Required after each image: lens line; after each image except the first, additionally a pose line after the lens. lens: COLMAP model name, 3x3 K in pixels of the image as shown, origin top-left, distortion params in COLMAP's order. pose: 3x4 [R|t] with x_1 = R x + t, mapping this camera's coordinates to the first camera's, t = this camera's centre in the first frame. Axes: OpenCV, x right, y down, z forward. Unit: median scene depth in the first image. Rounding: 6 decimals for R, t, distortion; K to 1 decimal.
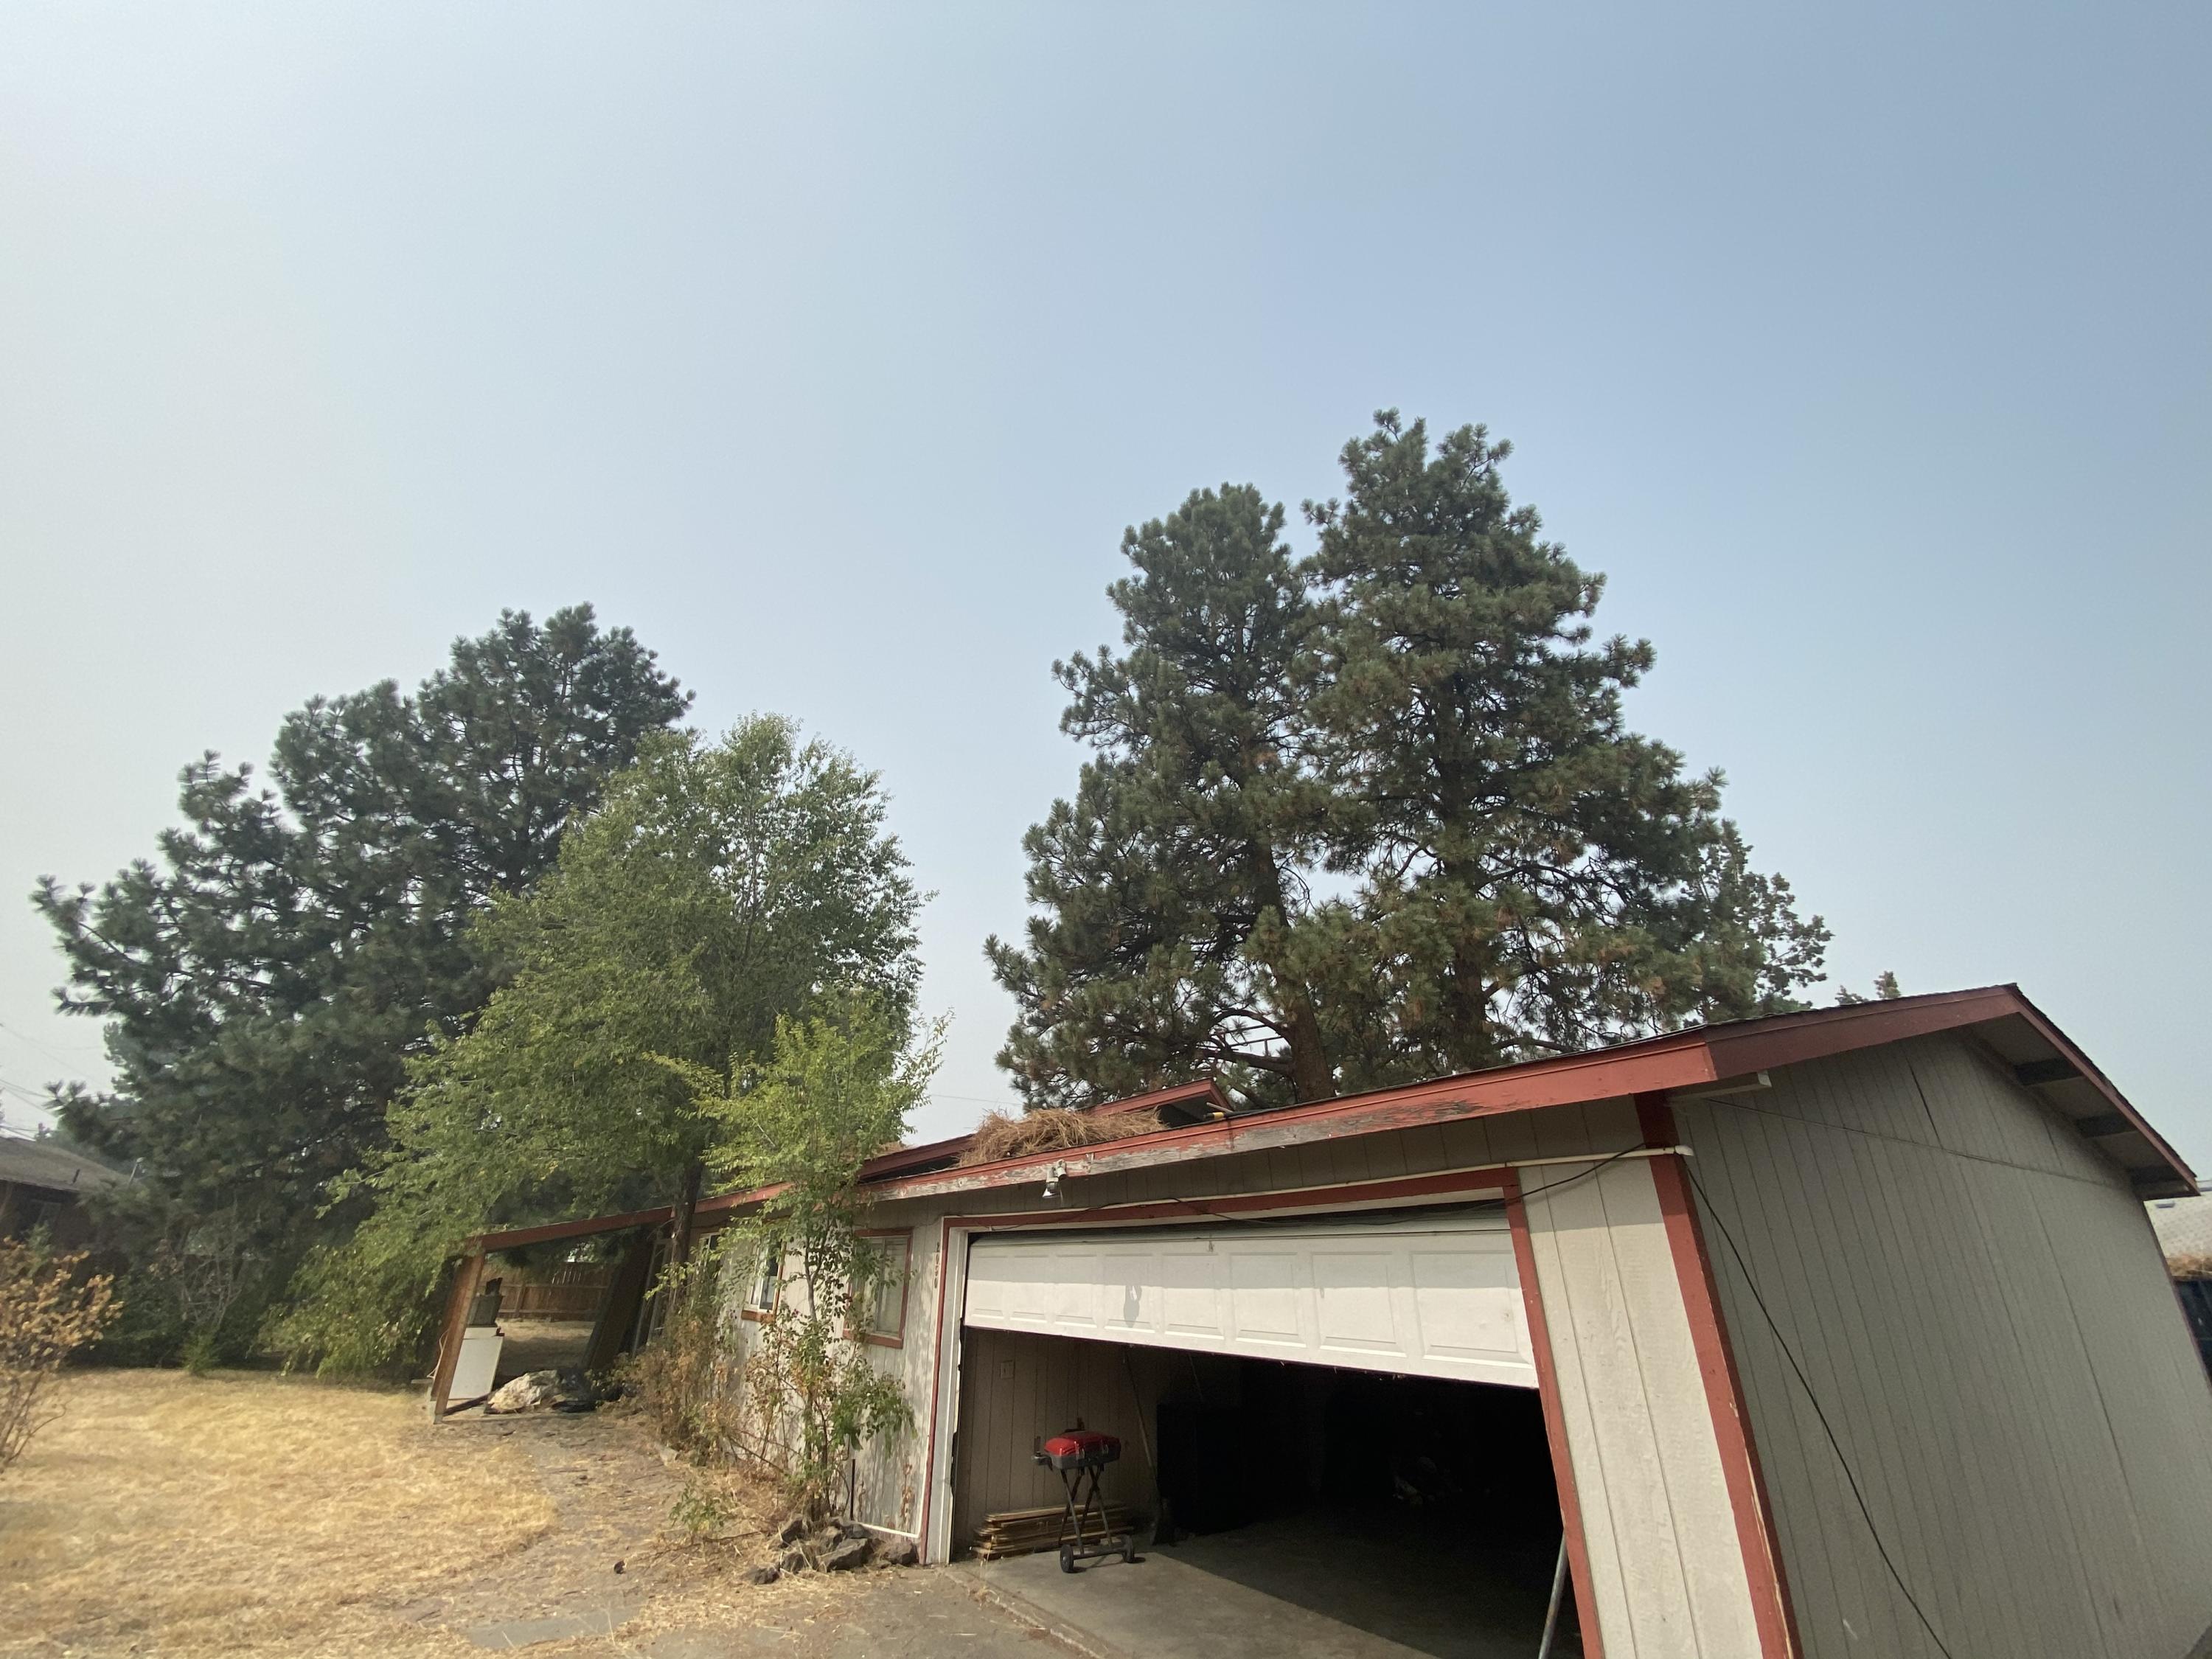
lens RADIAL K [[905.1, 0, 1074.4], [0, 905.1, 822.7], [0, 0, 1]] dist [0.037018, -0.032556]
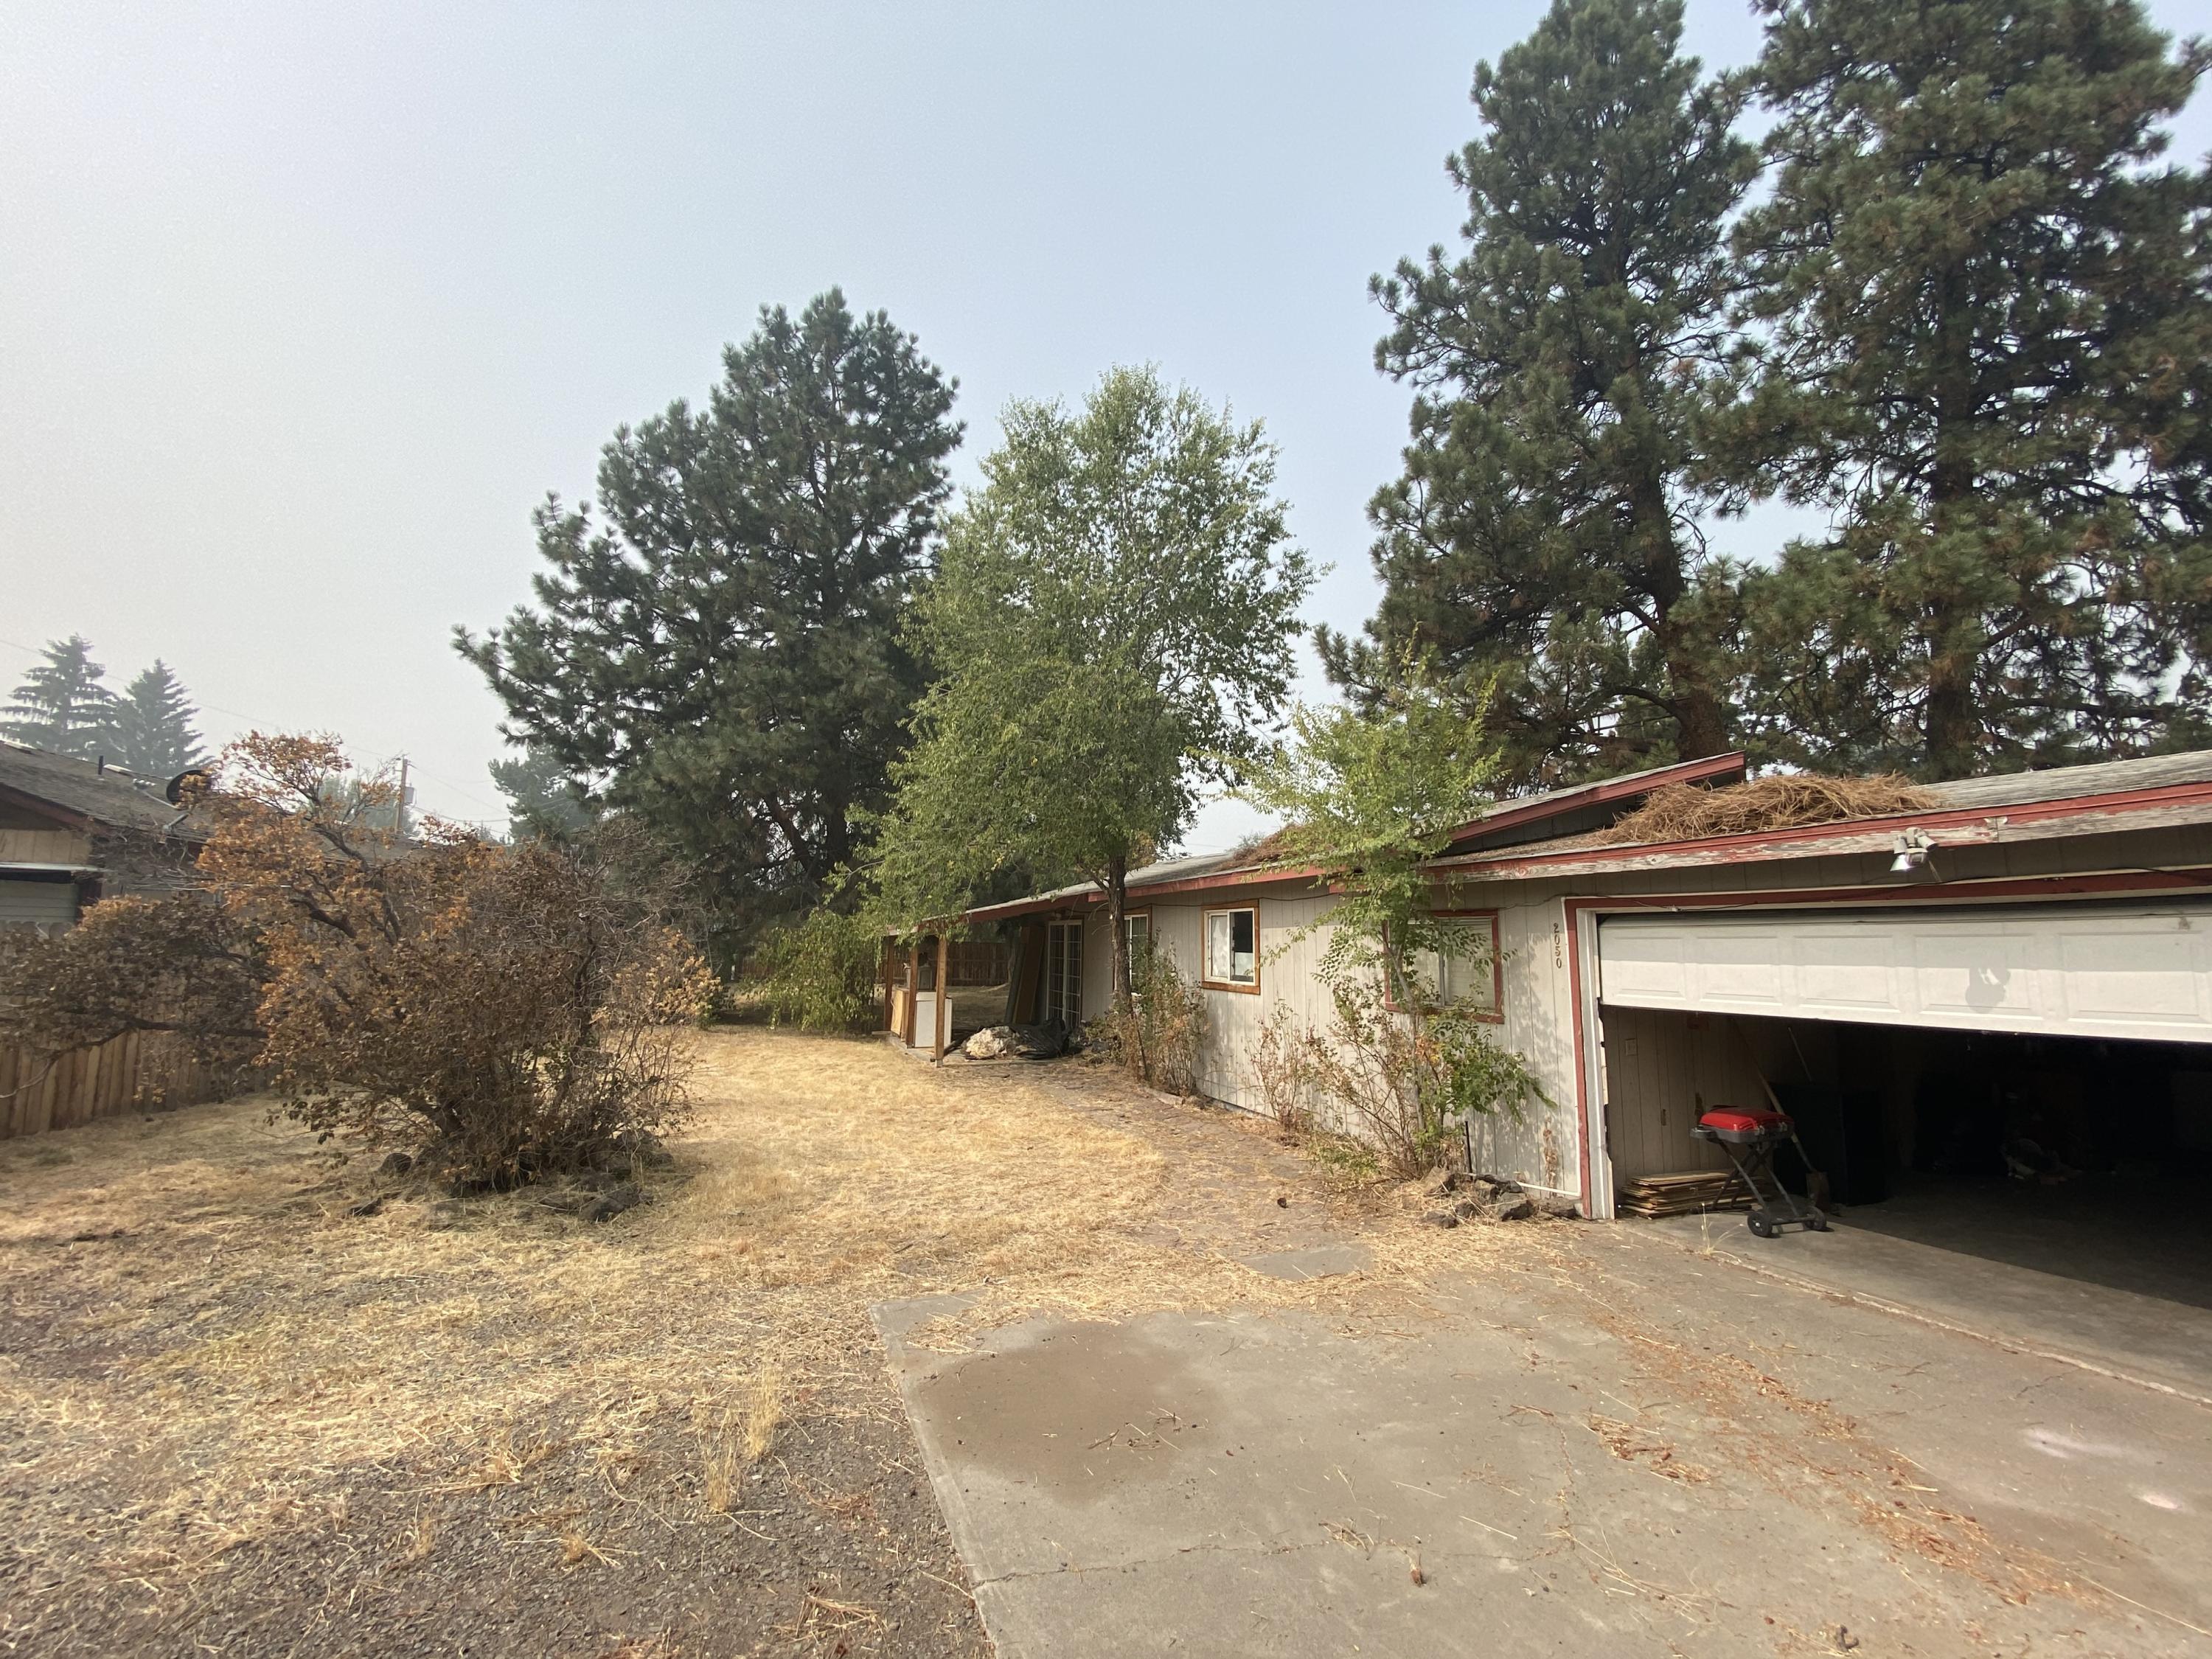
lens RADIAL K [[905.1, 0, 1074.4], [0, 905.1, 822.7], [0, 0, 1]] dist [0.037018, -0.032556]
pose [[0.976271, -0.026731, -0.214897, -0.153918], [0.093049, 0.947854, 0.304818, 0.015647], [0.195543, -0.317581, 0.927850, 0.033826]]
